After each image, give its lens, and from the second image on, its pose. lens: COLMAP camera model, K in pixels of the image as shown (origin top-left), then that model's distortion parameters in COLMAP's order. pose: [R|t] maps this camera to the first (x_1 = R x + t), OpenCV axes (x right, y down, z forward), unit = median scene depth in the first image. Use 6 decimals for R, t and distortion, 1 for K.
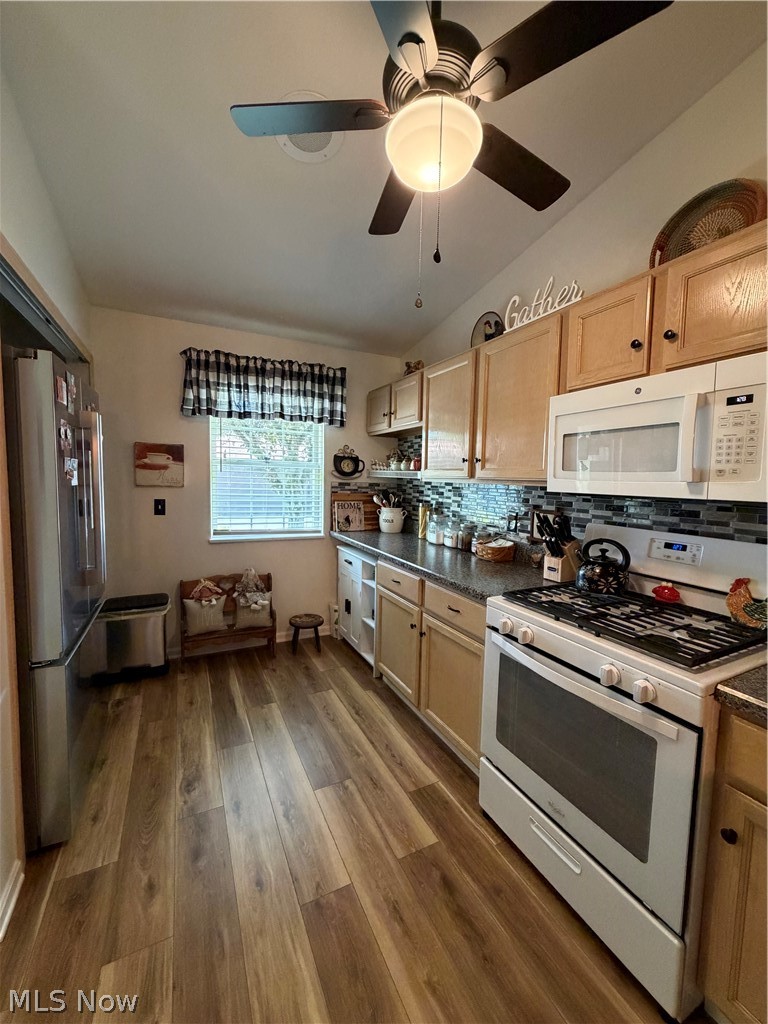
lens RADIAL K [[406.9, 0, 385.8], [0, 406.9, 509.5], [0, 0, 1]] dist [0.002436, 0.000258]
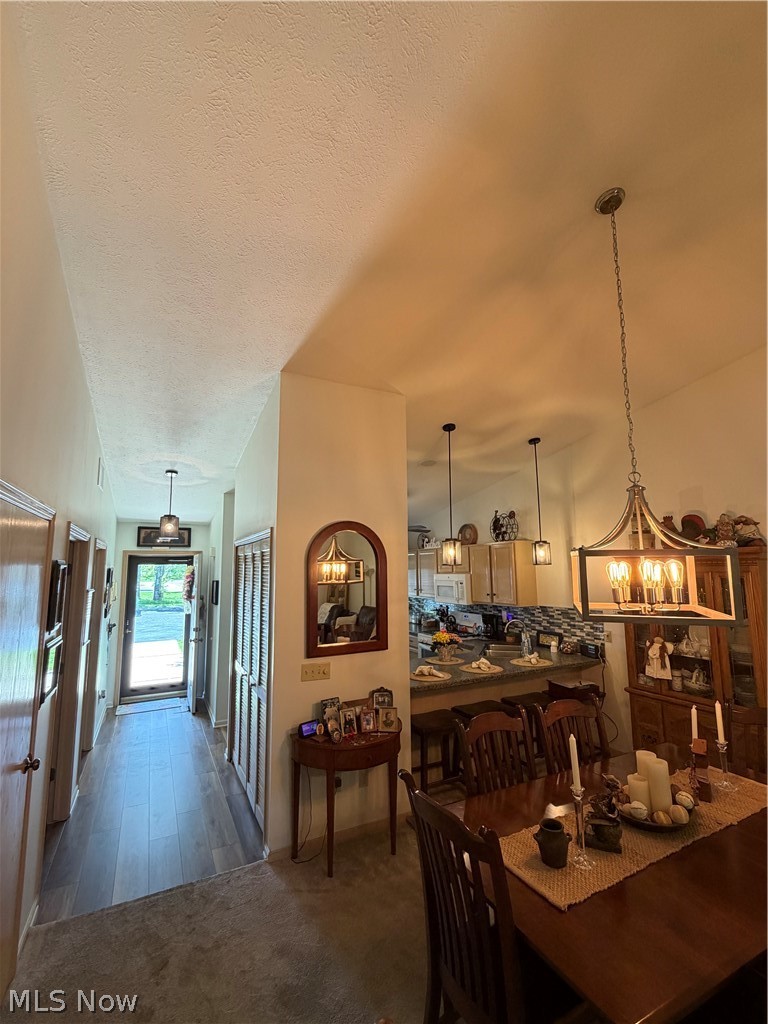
lens RADIAL K [[448.4, 0, 385.8], [0, 448.4, 513.9], [0, 0, 1]] dist [-0.000712, -0.000005]
pose [[0.999415, -0.029299, 0.017646, -0.058096], [0.032212, 0.979749, -0.197622, -0.034911], [-0.011499, 0.198075, 0.980119, -2.684438]]
